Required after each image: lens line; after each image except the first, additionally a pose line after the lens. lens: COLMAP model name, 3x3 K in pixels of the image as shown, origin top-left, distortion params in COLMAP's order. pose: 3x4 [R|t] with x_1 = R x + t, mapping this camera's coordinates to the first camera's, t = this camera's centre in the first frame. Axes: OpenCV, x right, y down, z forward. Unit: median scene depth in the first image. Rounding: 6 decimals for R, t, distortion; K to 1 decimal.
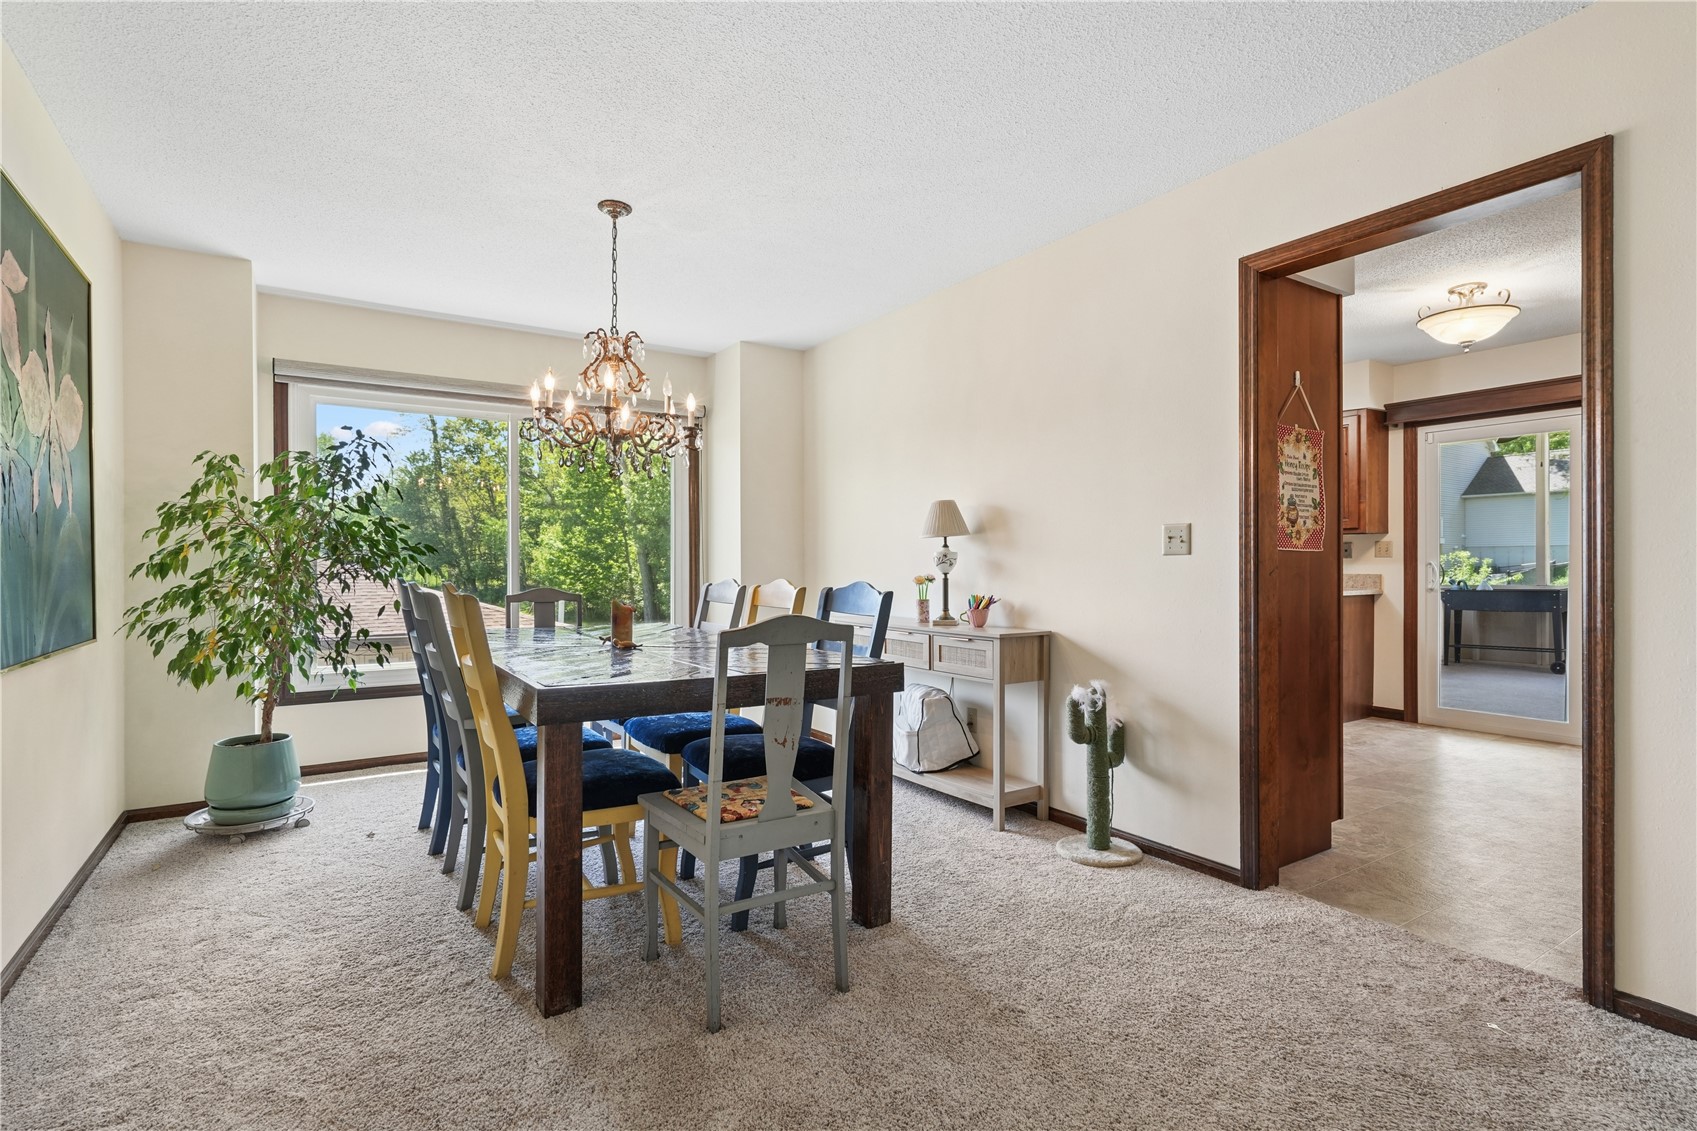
lens RADIAL K [[828.3, 0, 849.3], [0, 828.3, 567.0], [0, 0, 1]] dist [-0.001774, 0.000014]
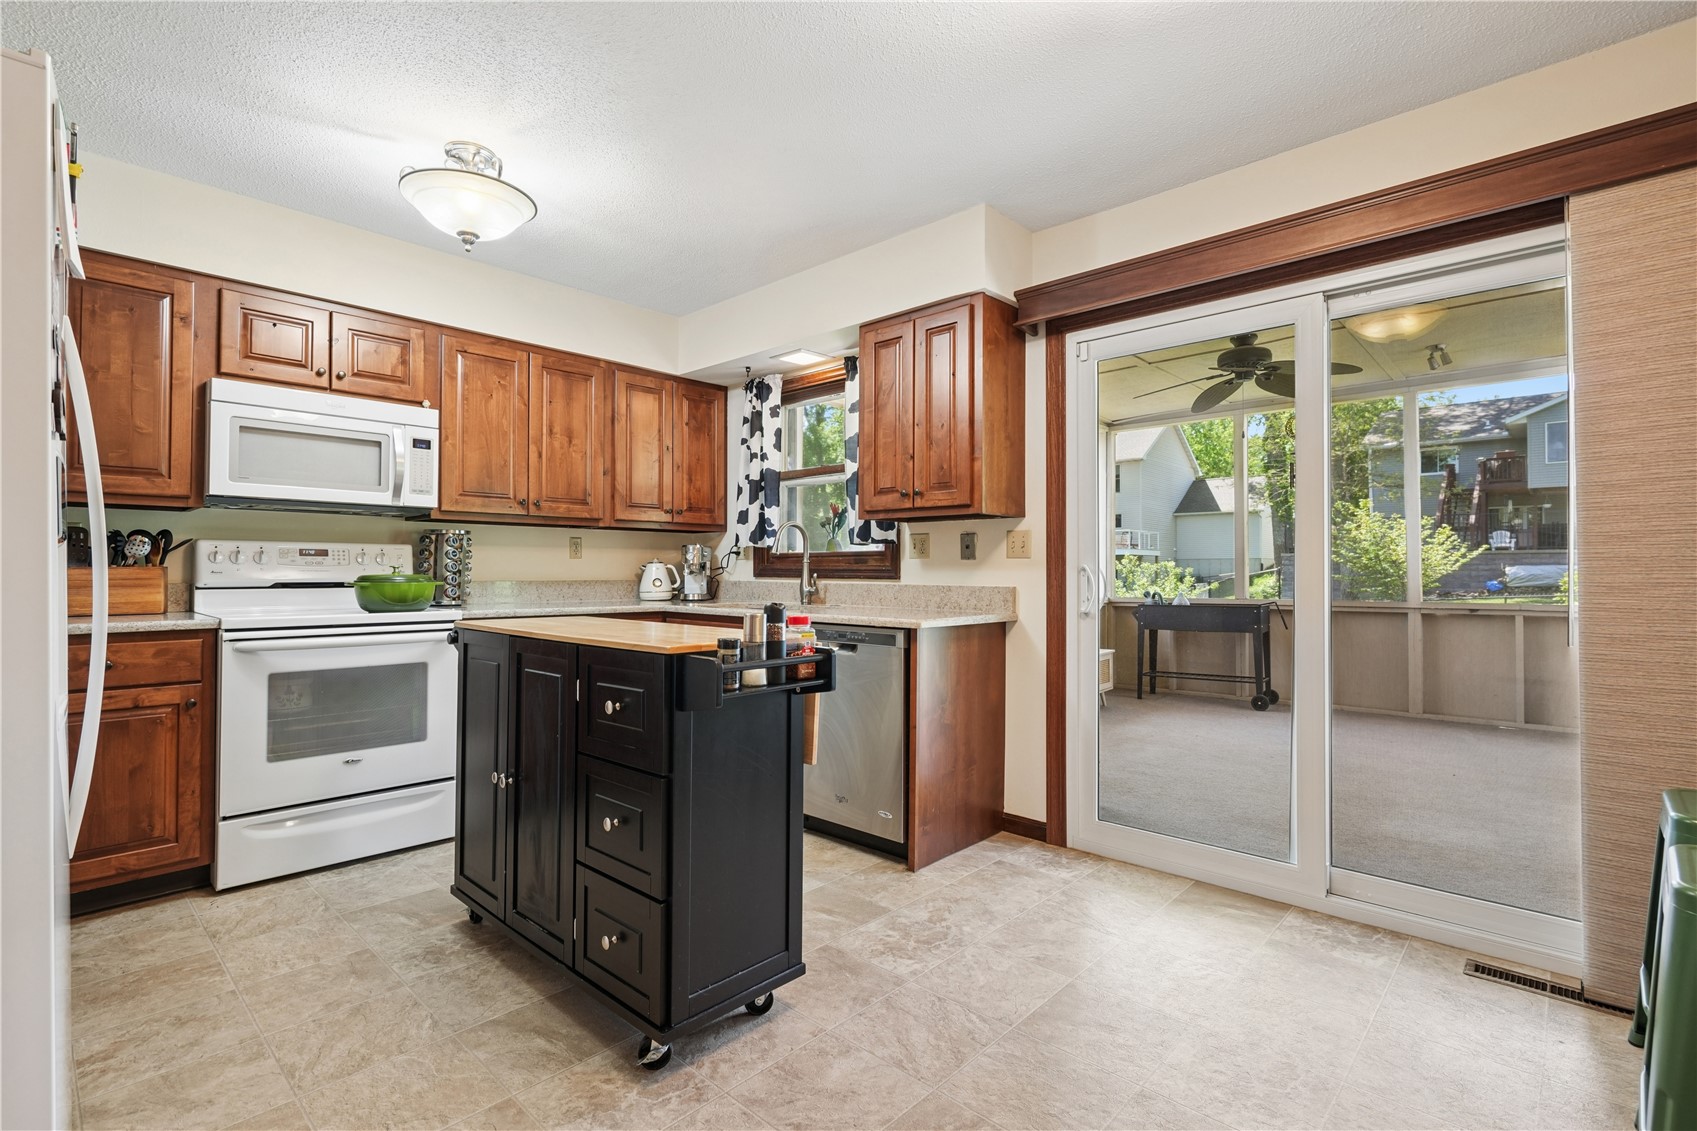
lens RADIAL K [[796.9, 0, 846.4], [0, 796.9, 568.6], [0, 0, 1]] dist [-0.005329, -0.000258]
pose [[0.970193, 0.004152, 0.242300, 0.388853], [-0.001759, 0.999948, -0.010090, 0.001399], [-0.242329, 0.009363, 0.970149, 0.480659]]
